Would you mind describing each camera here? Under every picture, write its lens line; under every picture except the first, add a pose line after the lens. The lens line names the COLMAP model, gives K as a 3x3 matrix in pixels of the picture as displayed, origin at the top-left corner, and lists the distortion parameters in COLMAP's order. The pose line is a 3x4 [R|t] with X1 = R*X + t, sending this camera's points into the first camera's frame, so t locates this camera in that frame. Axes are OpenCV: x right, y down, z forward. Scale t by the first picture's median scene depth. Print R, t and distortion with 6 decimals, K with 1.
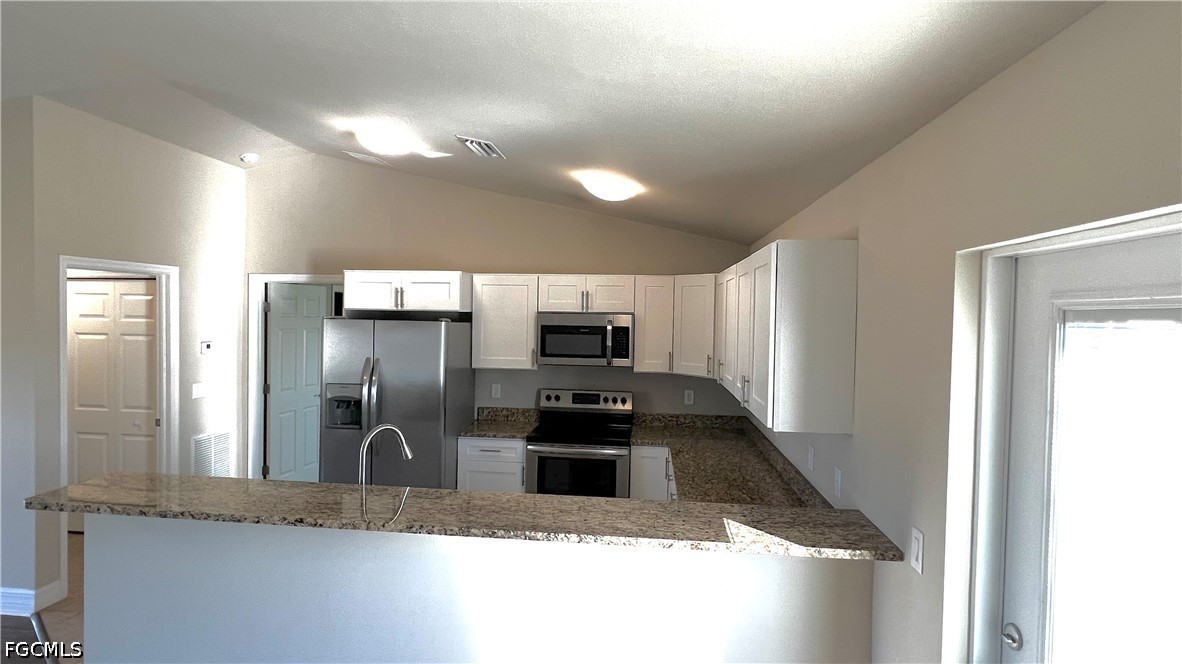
lens RADIAL K [[611.9, 0, 591.0], [0, 611.9, 332.0], [0, 0, 1]] dist [0.002183, 0.001667]
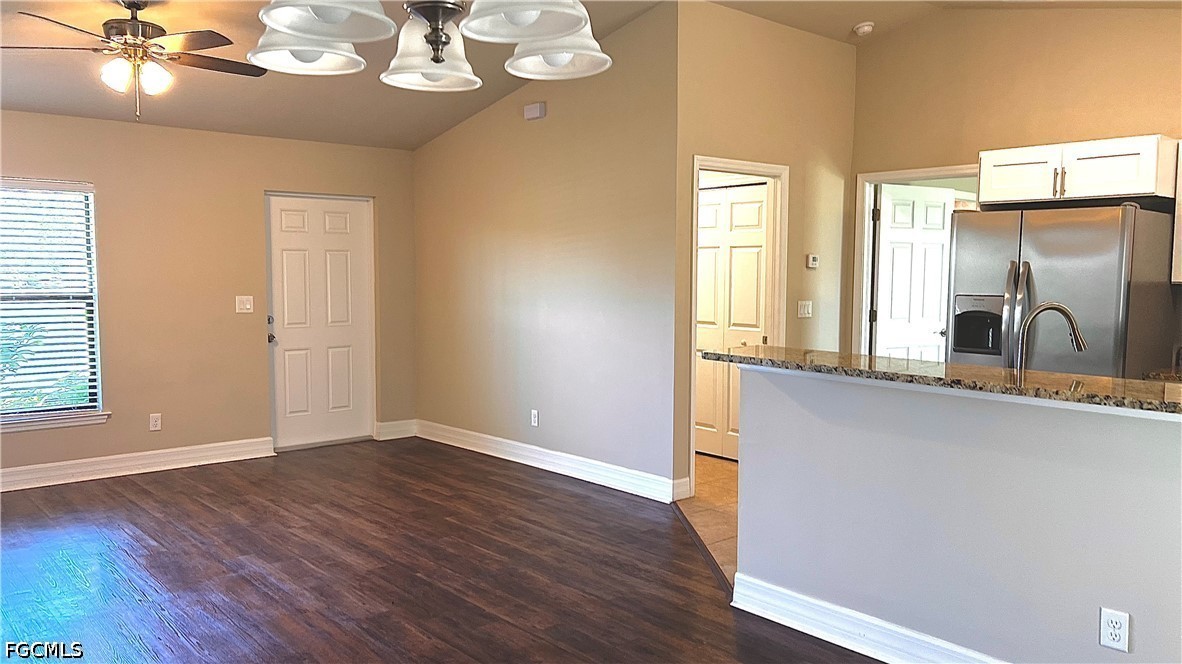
lens RADIAL K [[912.3, 0, 591.0], [0, 912.3, 332.0], [0, 0, 1]] dist [-0.003278, -0.000138]
pose [[0.732611, 0.038963, -0.679531, 0.018993], [-0.016516, 0.999084, 0.039480, 0.089354], [0.680447, -0.017700, 0.732584, -0.165032]]
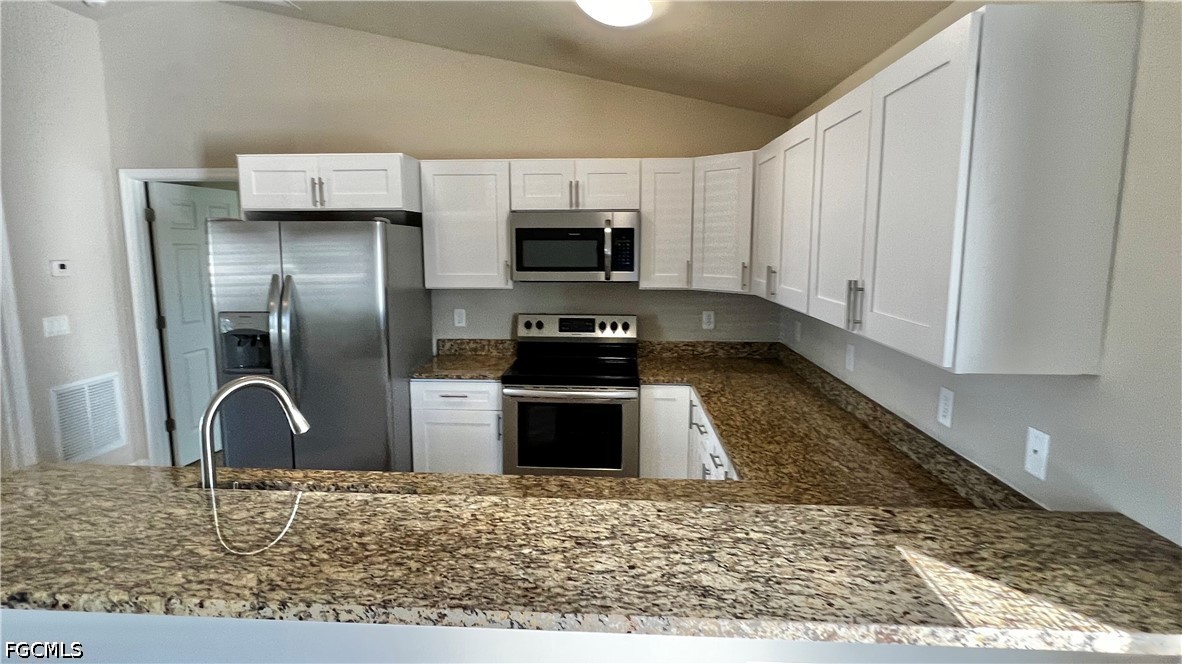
lens RADIAL K [[611.9, 0, 591.0], [0, 611.9, 332.0], [0, 0, 1]] dist [0.002183, 0.001667]
pose [[0.998687, -0.024074, 0.045217, -0.028303], [0.018565, 0.992777, 0.118532, 0.028999], [-0.047744, -0.117537, 0.991920, 0.254810]]
